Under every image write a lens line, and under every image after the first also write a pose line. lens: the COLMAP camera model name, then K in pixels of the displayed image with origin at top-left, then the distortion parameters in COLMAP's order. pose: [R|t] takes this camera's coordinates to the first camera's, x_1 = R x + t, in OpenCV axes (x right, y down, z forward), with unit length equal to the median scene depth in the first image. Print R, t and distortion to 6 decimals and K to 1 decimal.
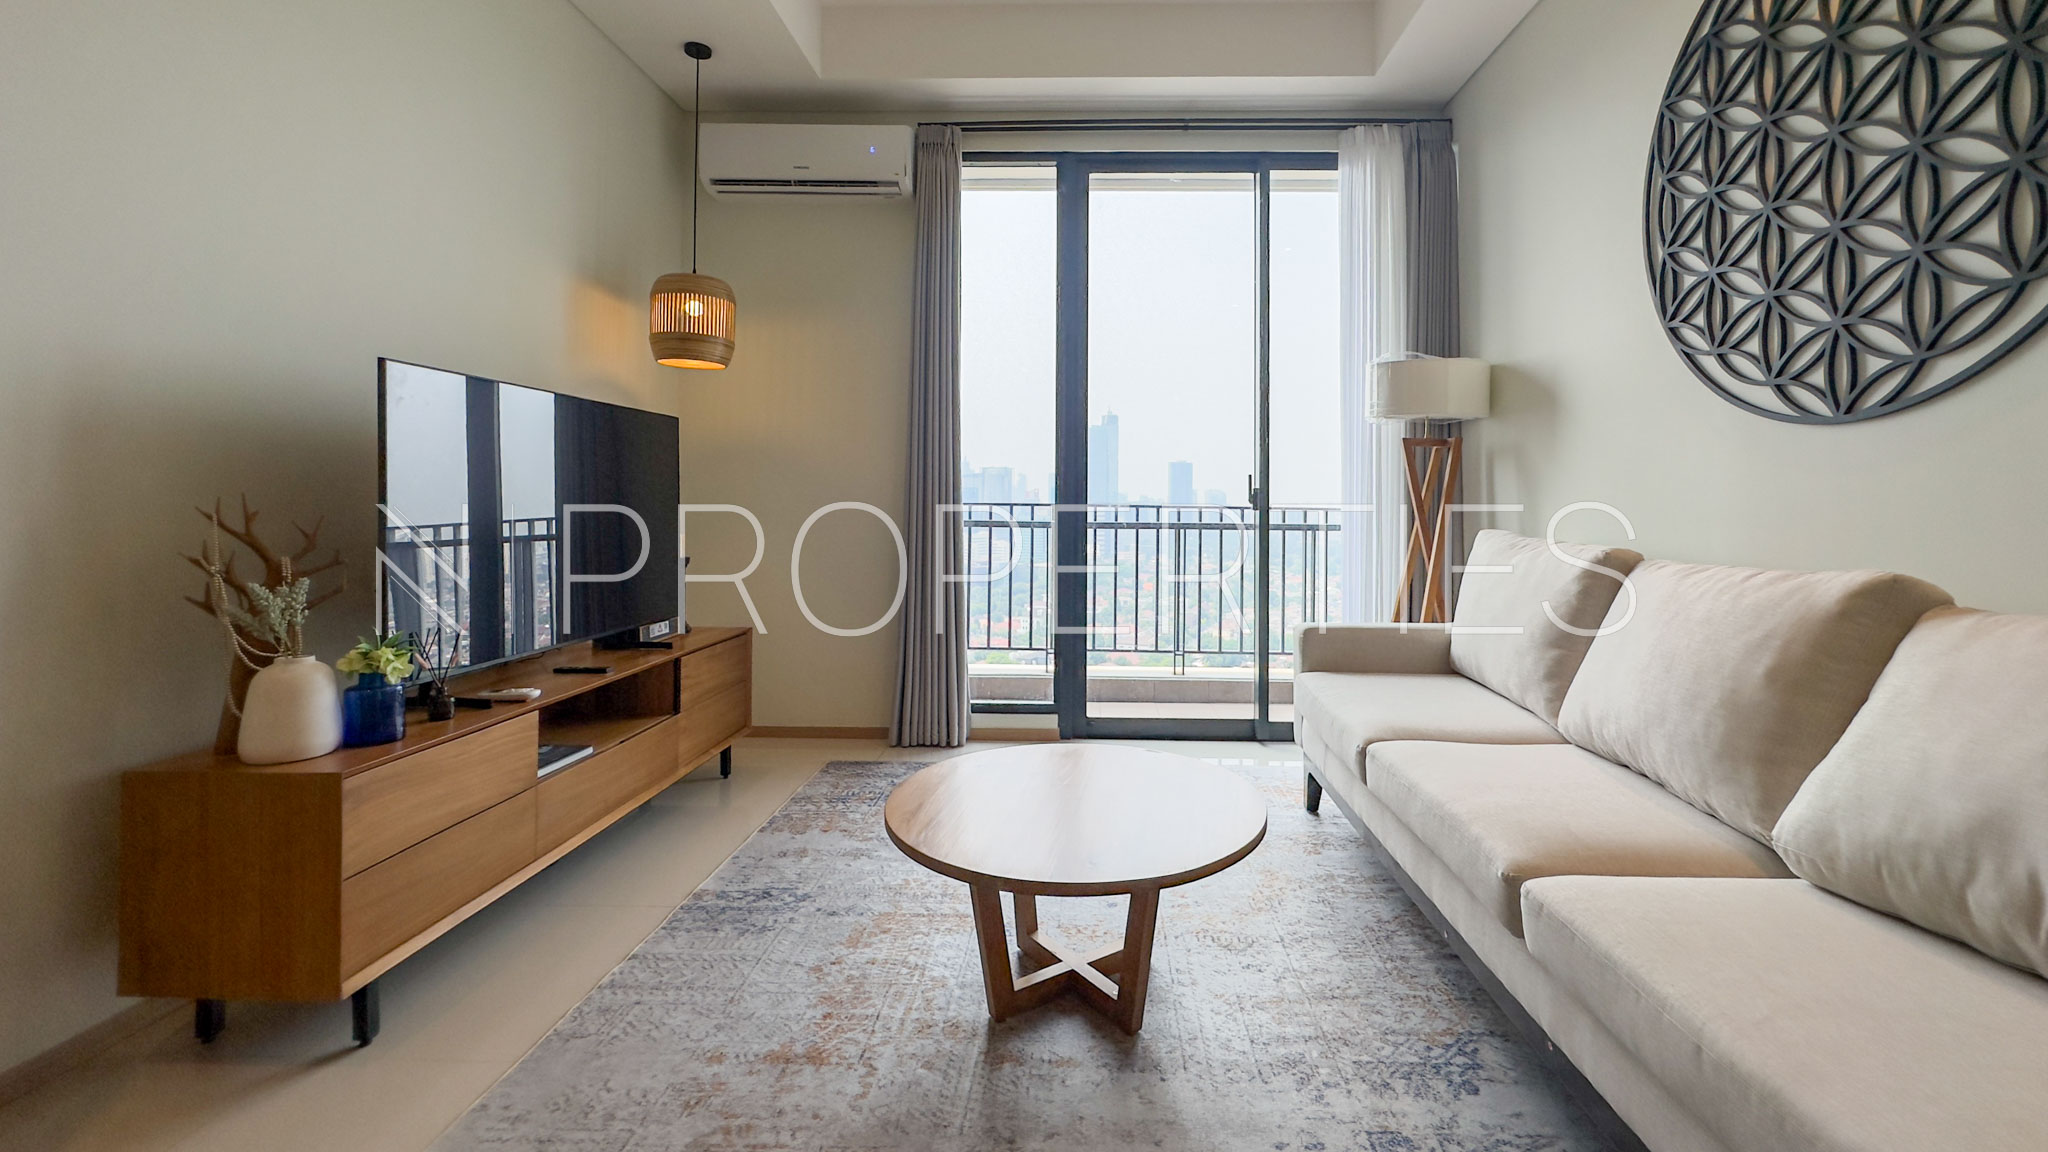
lens RADIAL K [[845.8, 0, 1097.3], [0, 845.8, 503.4], [0, 0, 1]] dist [-0.004289, 0.000515]
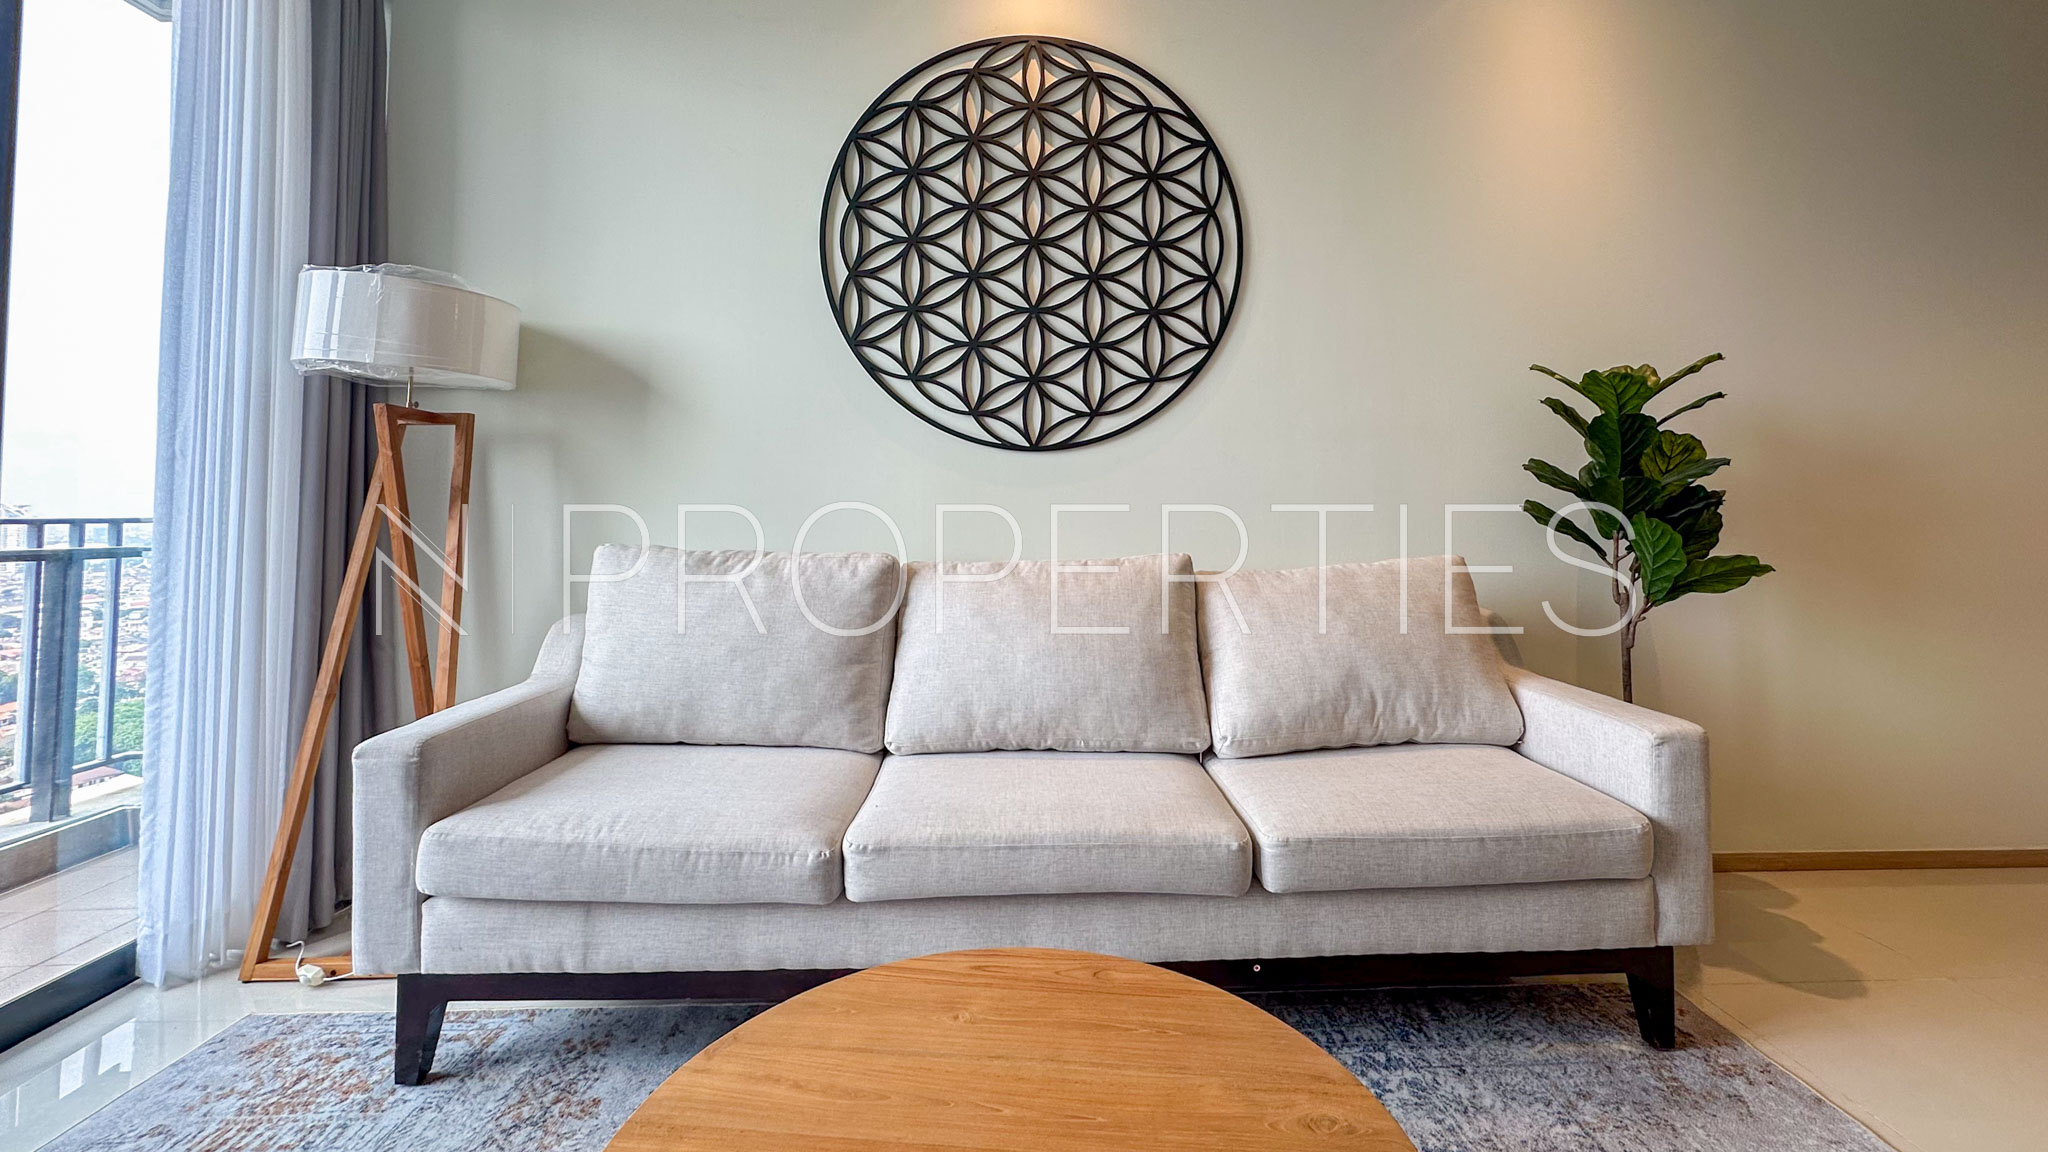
lens RADIAL K [[845.8, 0, 1038.8], [0, 845.8, 482.4], [0, 0, 1]] dist [-0.004289, 0.000515]
pose [[-0.032348, 0.028286, 0.999076, -0.526385], [-0.003946, 0.999588, -0.028428, -0.006045], [-0.999469, -0.004862, -0.032223, 1.071495]]
